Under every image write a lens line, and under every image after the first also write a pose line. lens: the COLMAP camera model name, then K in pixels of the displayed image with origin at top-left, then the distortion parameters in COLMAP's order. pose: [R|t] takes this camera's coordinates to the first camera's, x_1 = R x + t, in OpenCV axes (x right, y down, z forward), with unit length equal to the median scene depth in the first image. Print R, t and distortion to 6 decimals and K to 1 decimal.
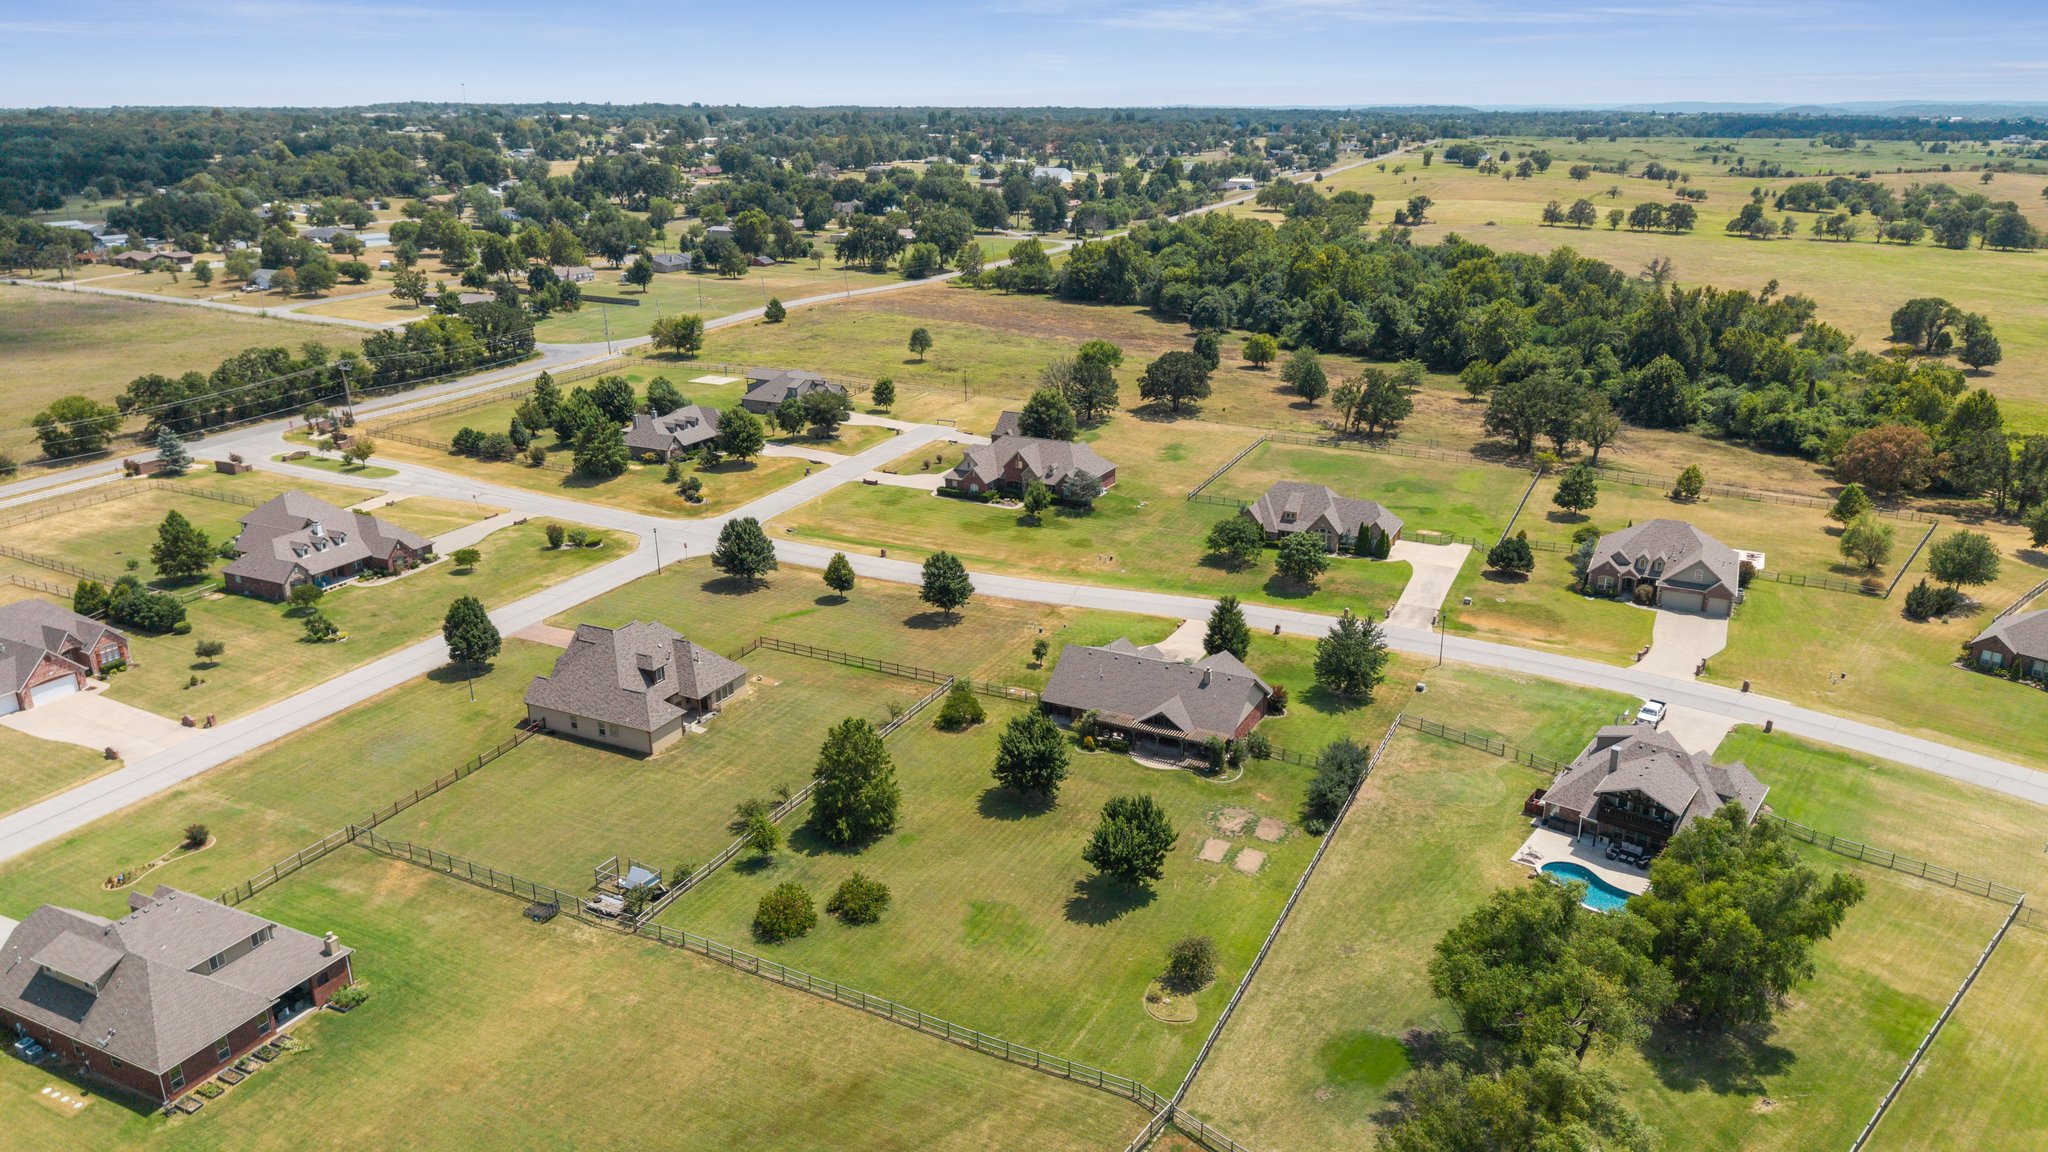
lens RADIAL K [[1385.5, 0, 1018.1], [0, 1385.5, 569.8], [0, 0, 1]] dist [0.020356, -0.022768]
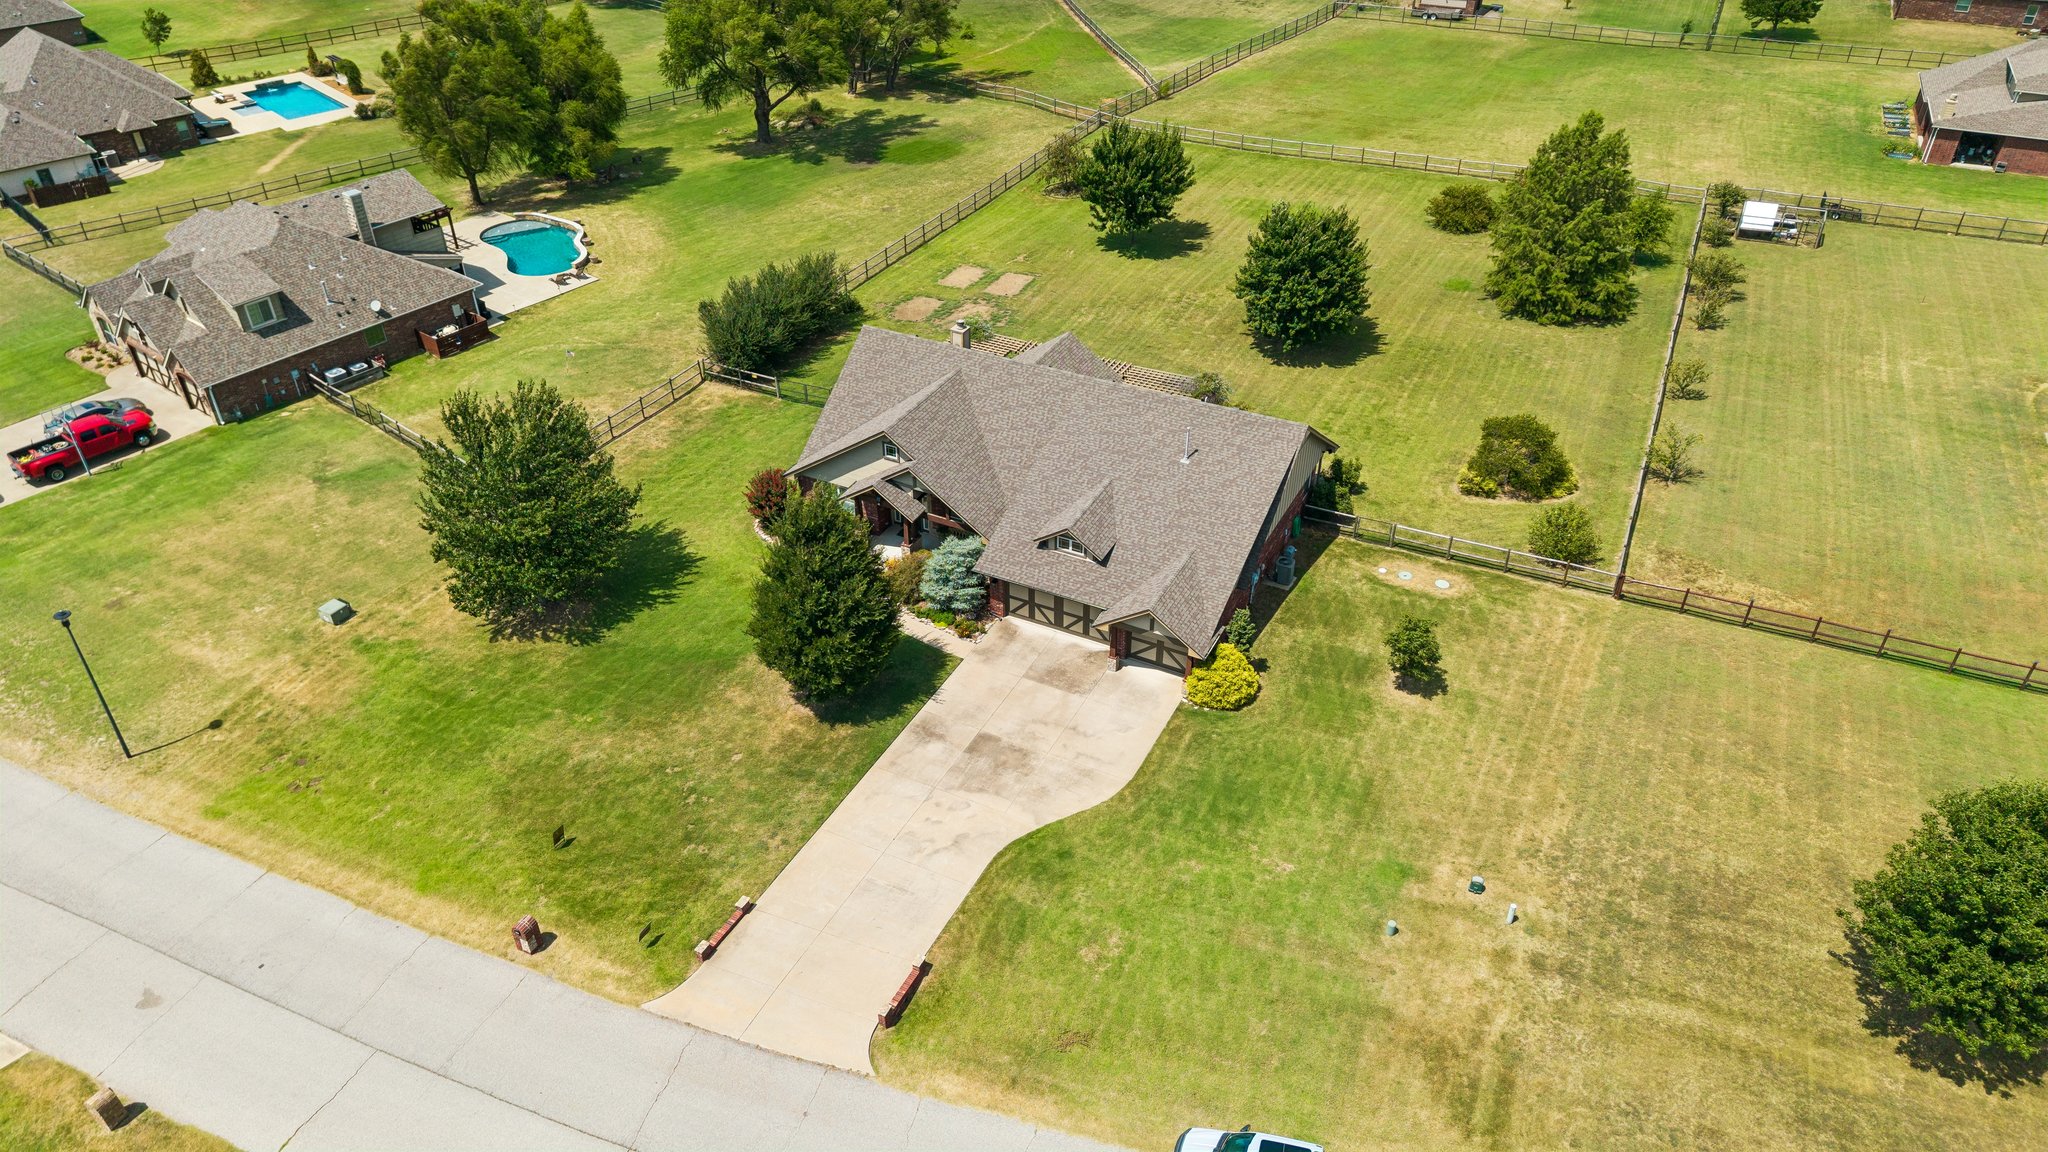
lens RADIAL K [[1385.5, 0, 1041.0], [0, 1385.5, 582.2], [0, 0, 1]] dist [0.020356, -0.022768]
pose [[-0.999734, 0.018848, -0.013307, 0.134156], [0.000407, 0.591060, 0.806627, -0.264013], [0.023069, 0.806407, -0.590911, 1.493293]]
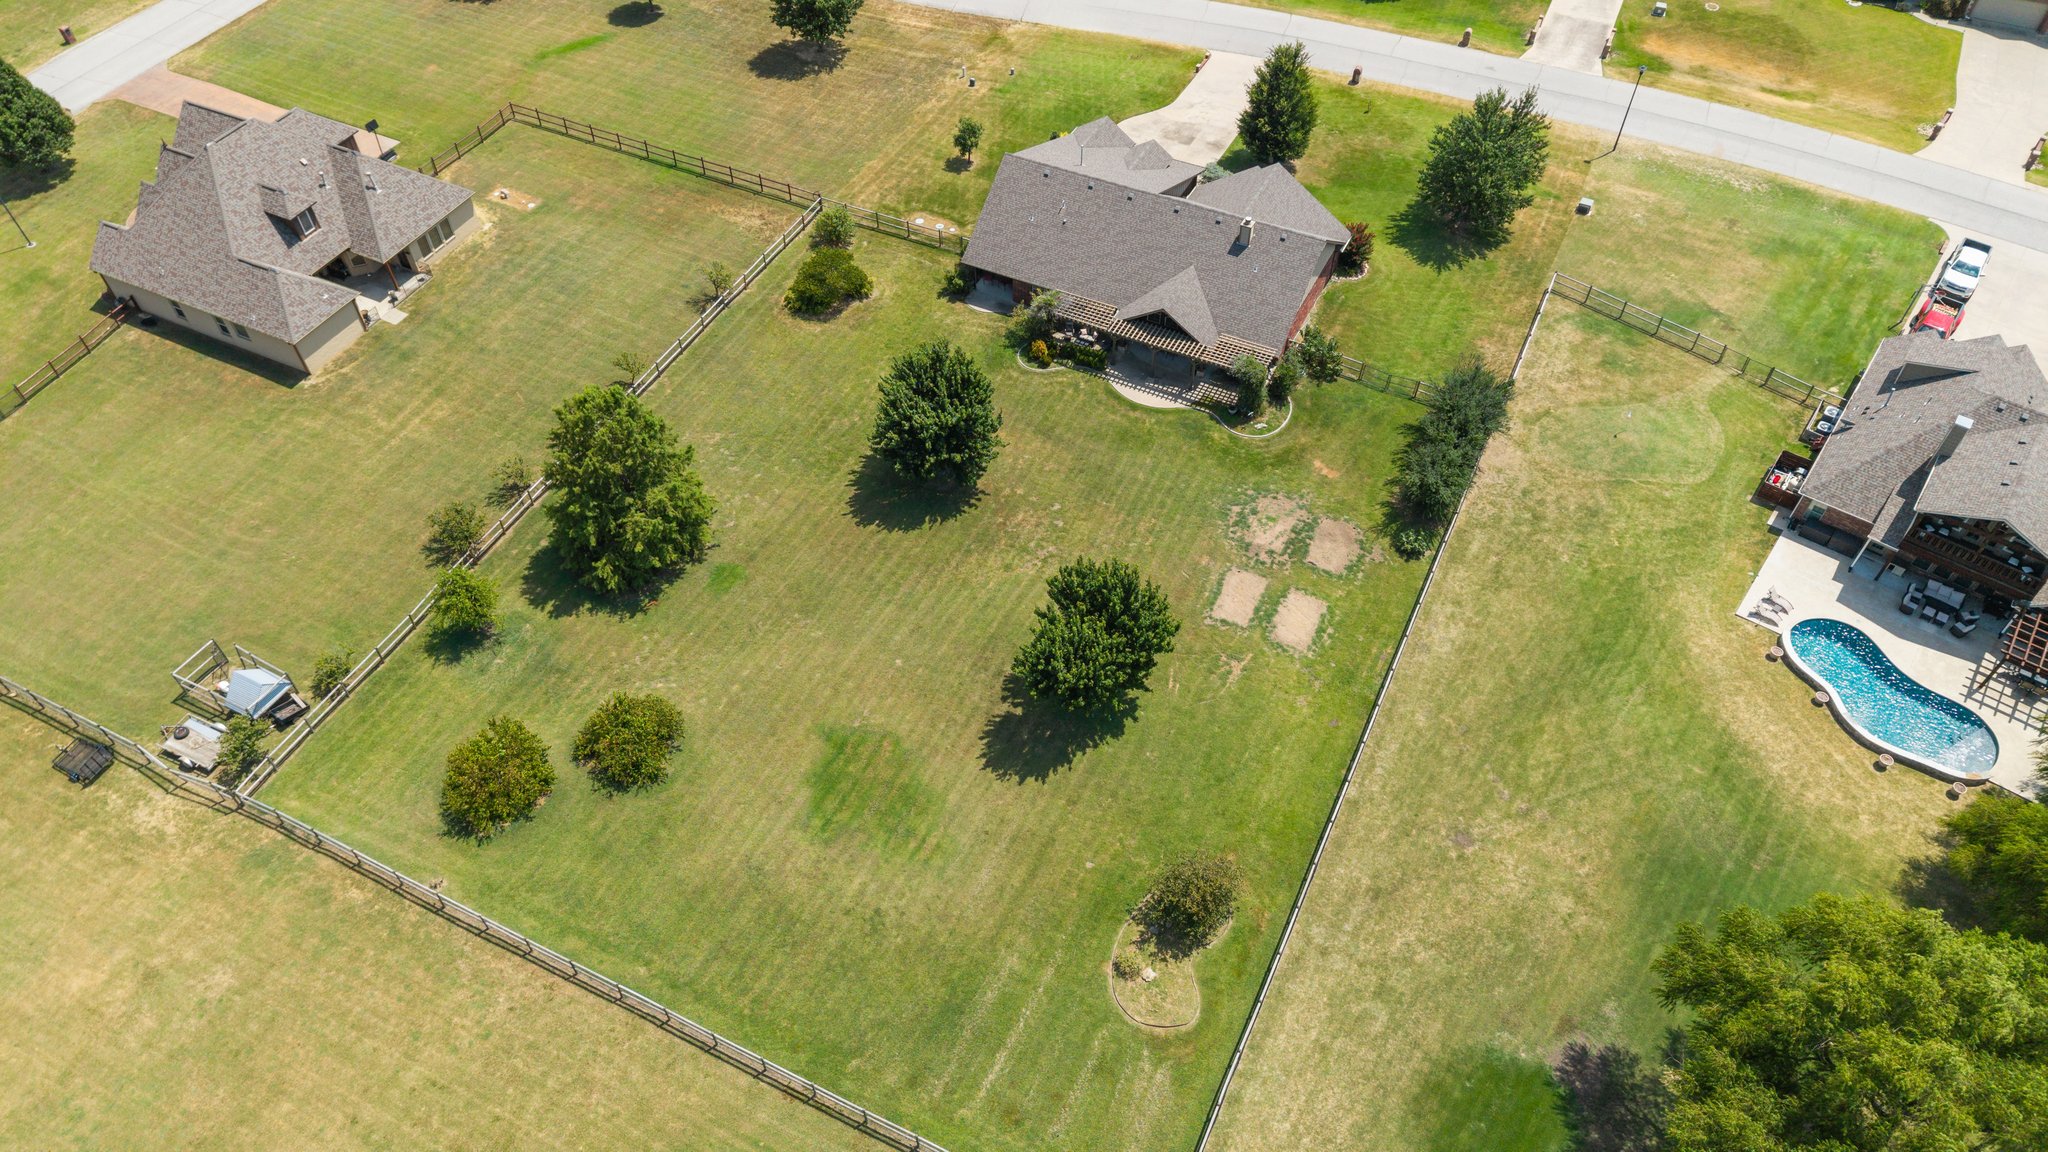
lens RADIAL K [[1385.5, 0, 1029.6], [0, 1385.5, 596.0], [0, 0, 1]] dist [0.020356, -0.022768]
pose [[0.999850, -0.012475, 0.012015, 0.043004], [0.004676, 0.862365, 0.506265, -0.097132], [-0.016677, -0.506133, 0.862294, 0.476941]]
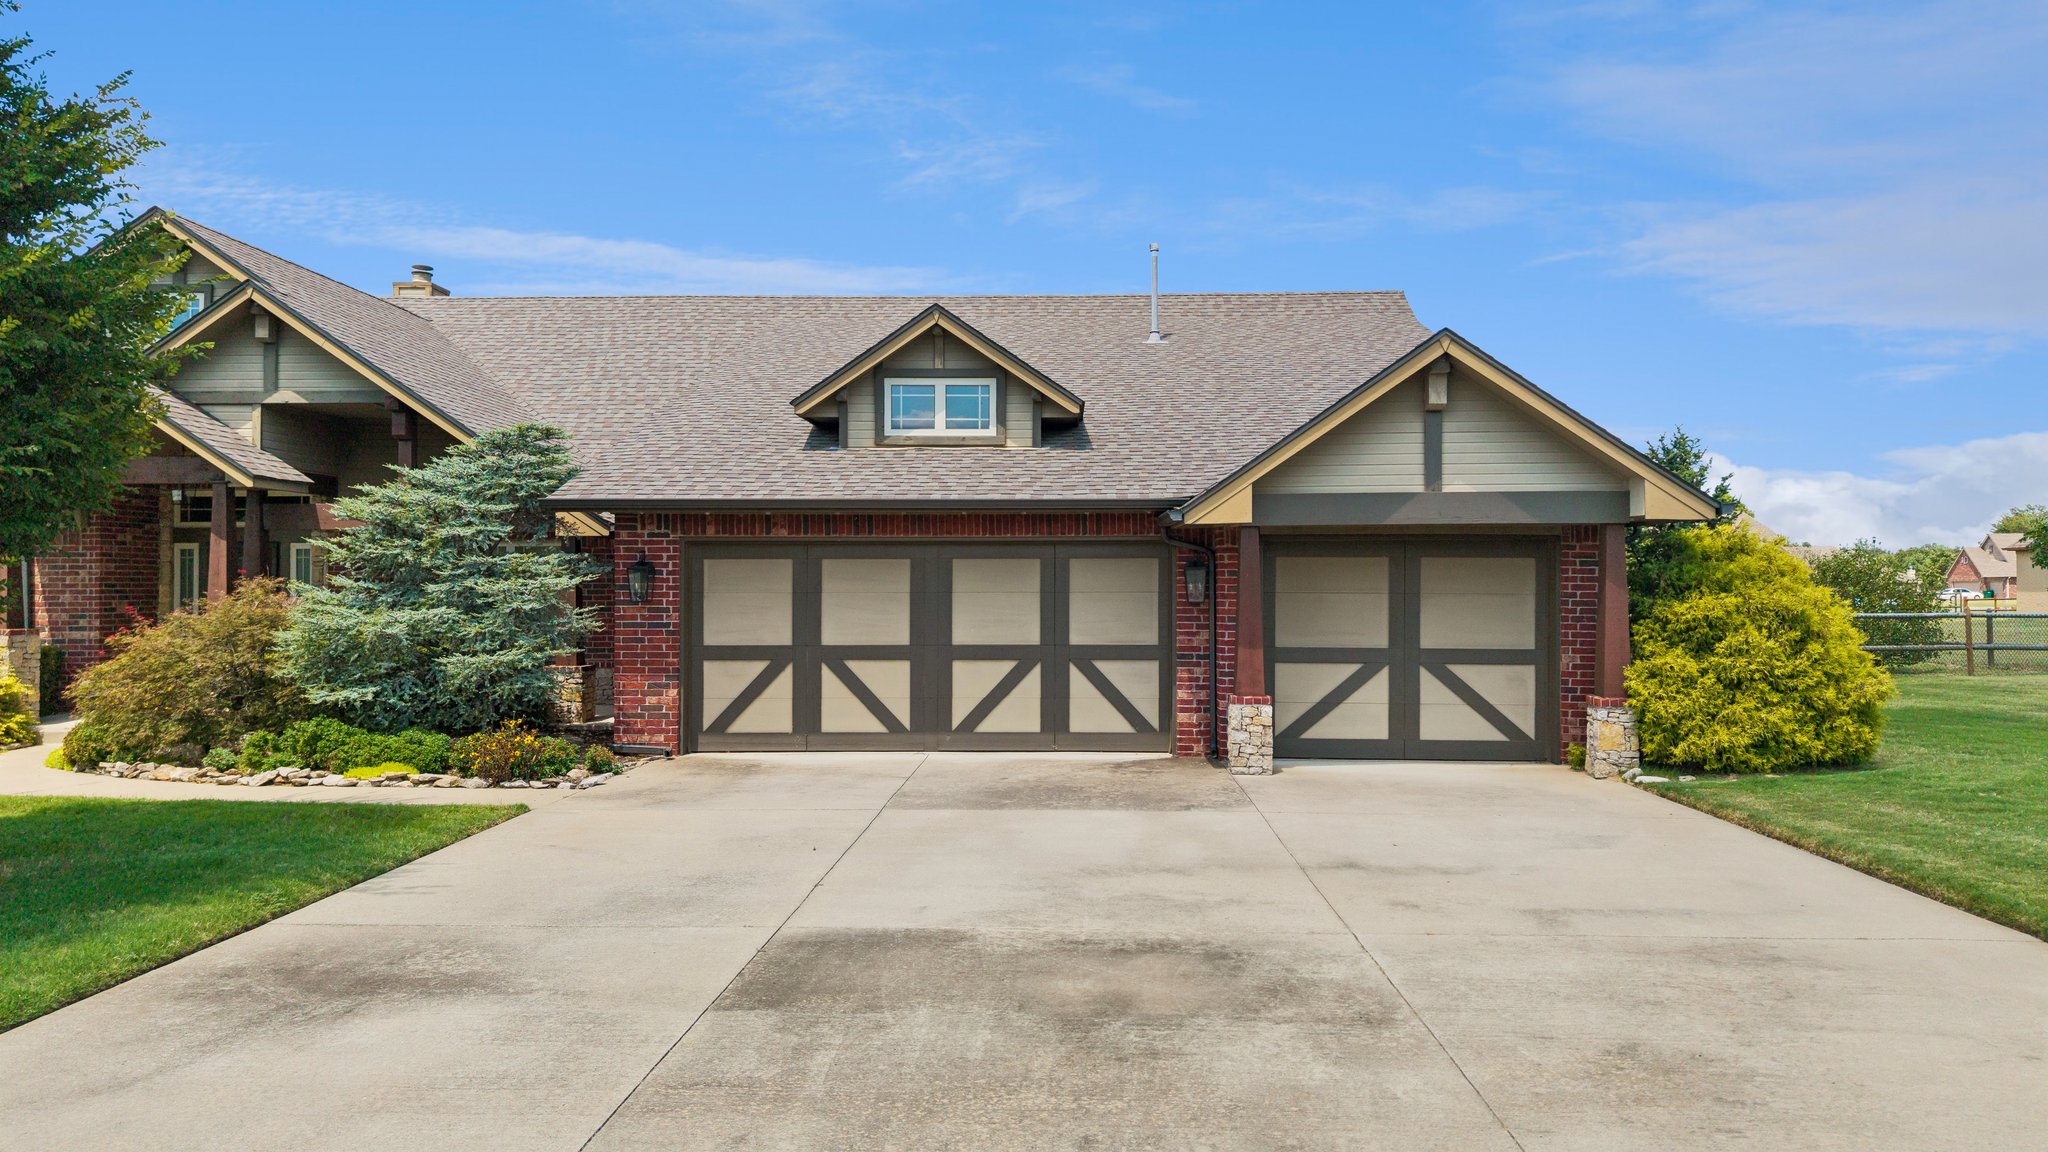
lens RADIAL K [[1385.5, 0, 1029.9], [0, 1385.5, 596.5], [0, 0, 1]] dist [0.020356, -0.022768]
pose [[-0.893891, 0.009538, -0.448183, 0.163816], [-0.137865, 0.945472, 0.295088, 0.055061], [0.426559, 0.325565, -0.843833, 1.335688]]
